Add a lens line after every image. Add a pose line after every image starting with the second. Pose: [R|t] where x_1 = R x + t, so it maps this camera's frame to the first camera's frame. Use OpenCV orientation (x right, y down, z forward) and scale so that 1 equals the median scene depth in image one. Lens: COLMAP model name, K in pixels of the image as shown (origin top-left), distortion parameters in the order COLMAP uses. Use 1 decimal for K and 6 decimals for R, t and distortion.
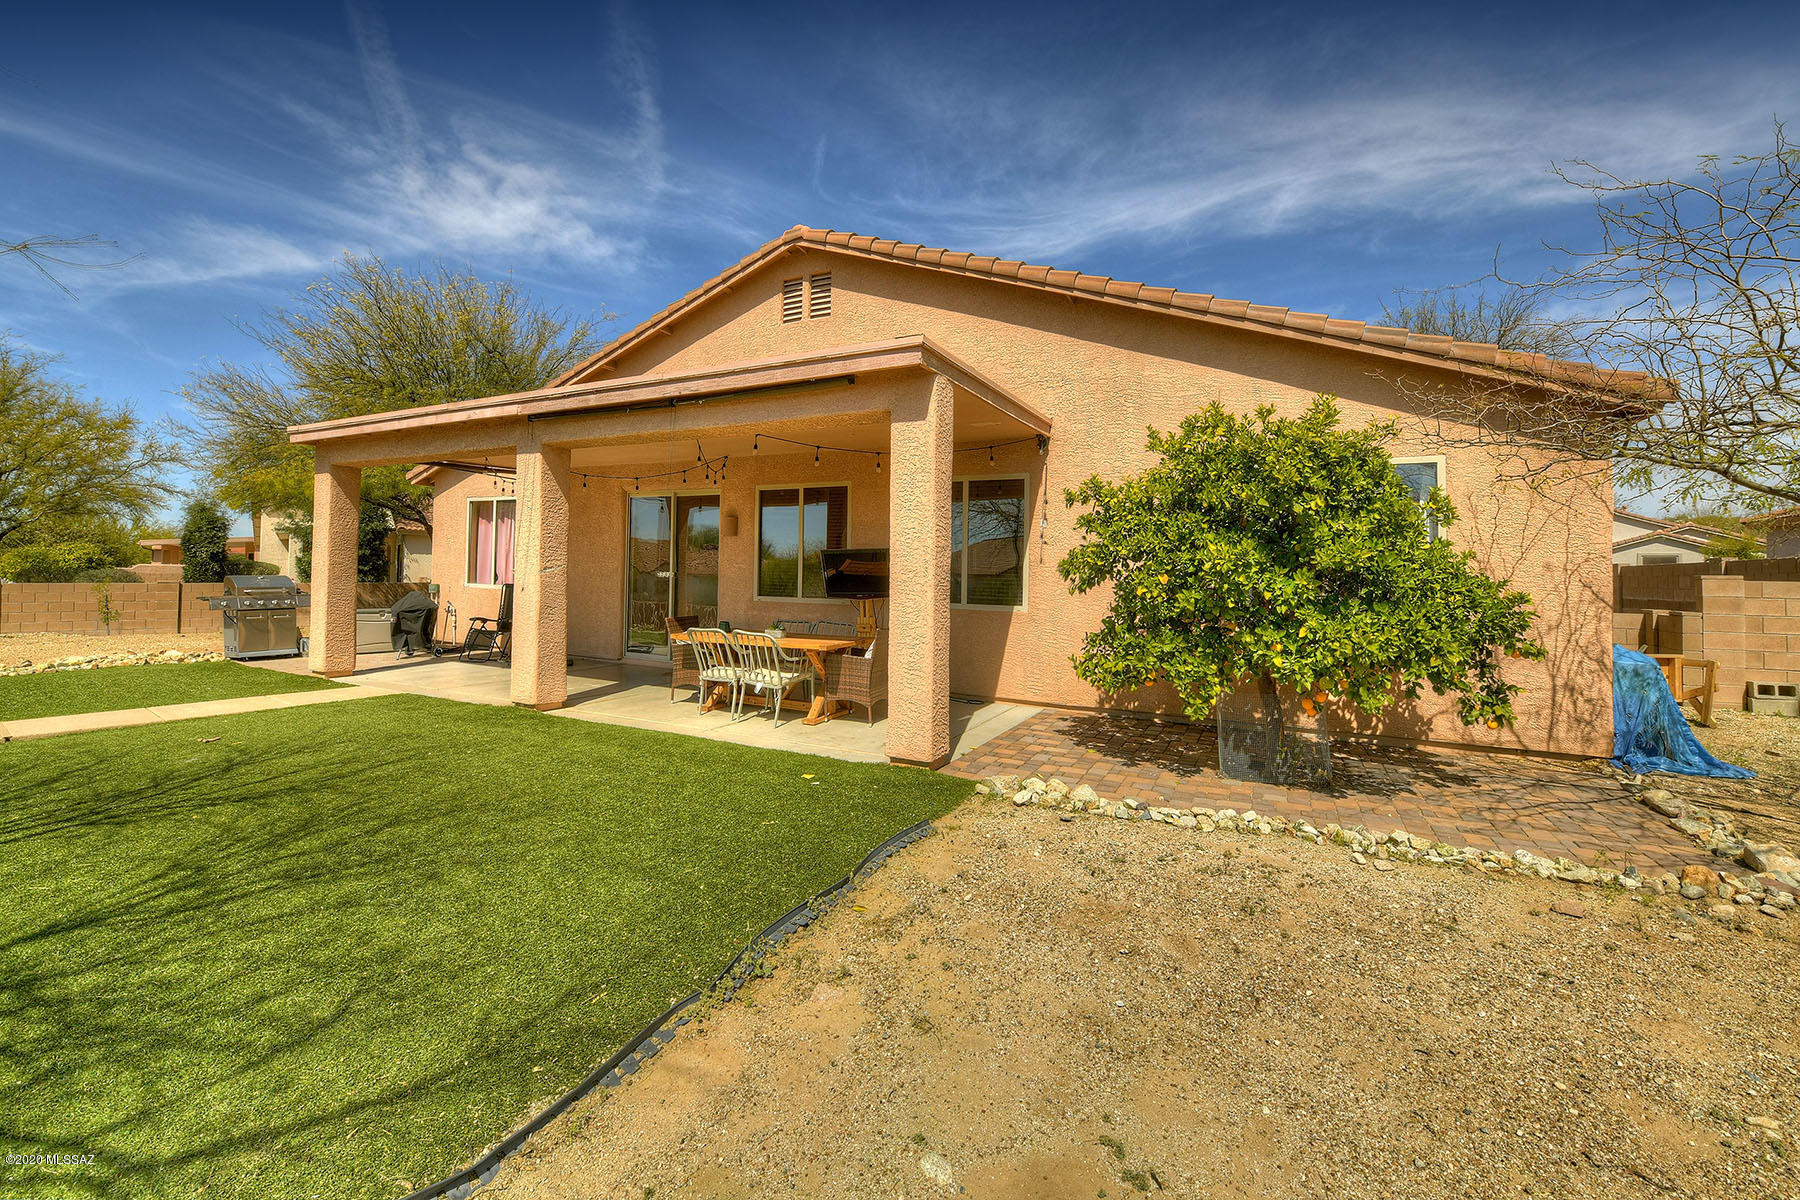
lens RADIAL K [[741.5, 0, 898.0], [0, 741.5, 526.2], [0, 0, 1]] dist [-0.018754, -0.000006]
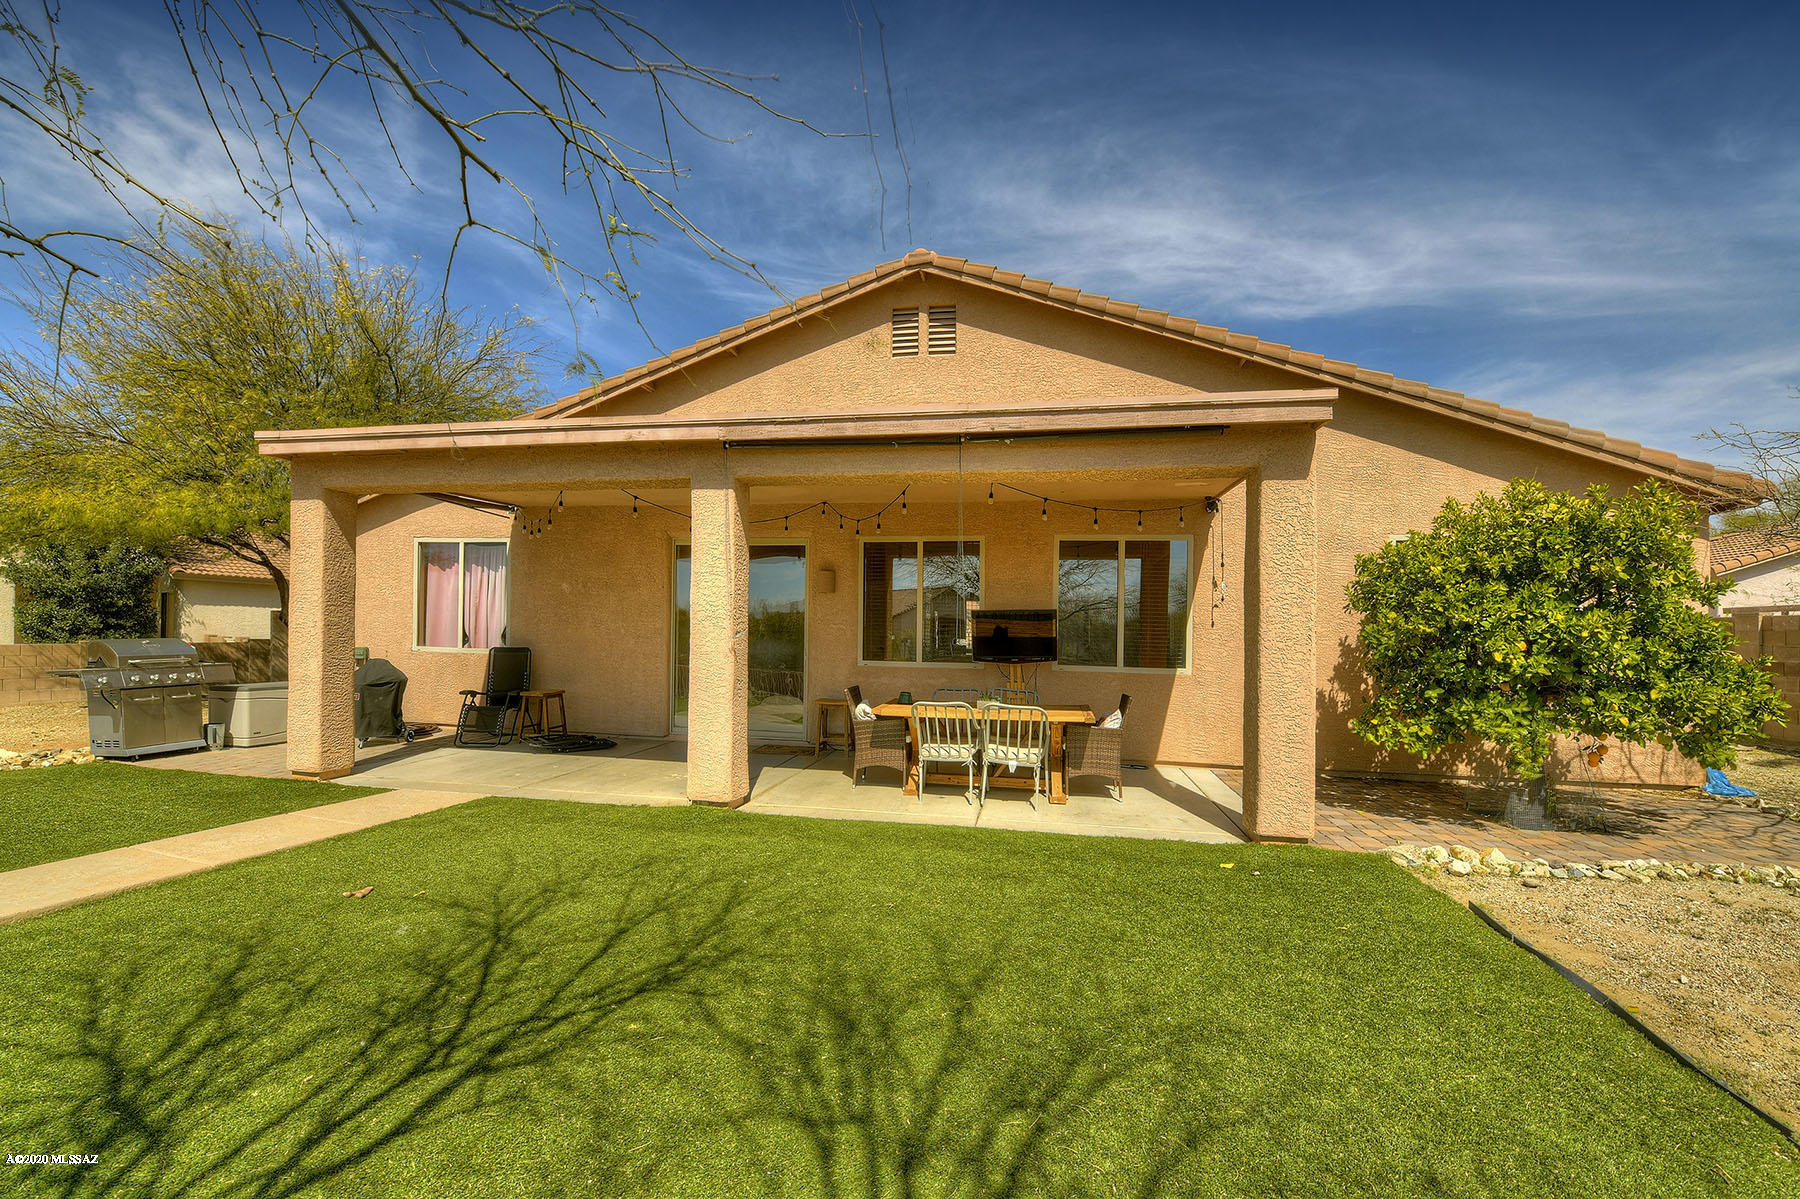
lens RADIAL K [[734.0, 0, 900.0], [0, 734.0, 599.5], [0, 0, 1]] dist [-0.018276, -0.000531]
pose [[0.959566, 0.010071, 0.281303, -0.398375], [-0.017985, 0.999511, 0.025566, -0.002375], [-0.280908, -0.029591, 0.959278, 0.137601]]
